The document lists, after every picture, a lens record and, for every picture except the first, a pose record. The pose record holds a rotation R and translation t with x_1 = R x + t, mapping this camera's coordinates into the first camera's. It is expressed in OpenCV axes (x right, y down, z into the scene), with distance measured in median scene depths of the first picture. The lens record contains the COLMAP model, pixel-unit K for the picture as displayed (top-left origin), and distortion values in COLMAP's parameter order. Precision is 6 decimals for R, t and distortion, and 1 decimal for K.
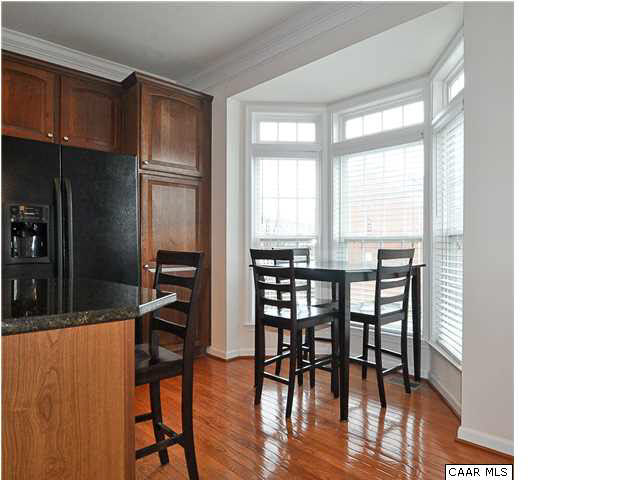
lens RADIAL K [[414.7, 0, 317.6], [0, 414.7, 249.7], [0, 0, 1]] dist [0.009636, -0.001255]
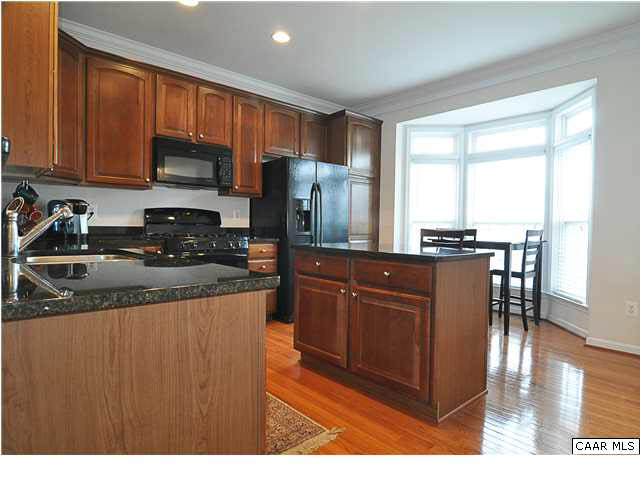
lens RADIAL K [[387.3, 0, 332.3], [0, 387.3, 235.0], [0, 0, 1]] dist [0.007650, -0.001435]
pose [[0.997079, 0.017077, -0.074440, -0.344867], [-0.015647, 0.999682, 0.019753, 0.000145], [0.074753, -0.018530, 0.997030, -0.377942]]
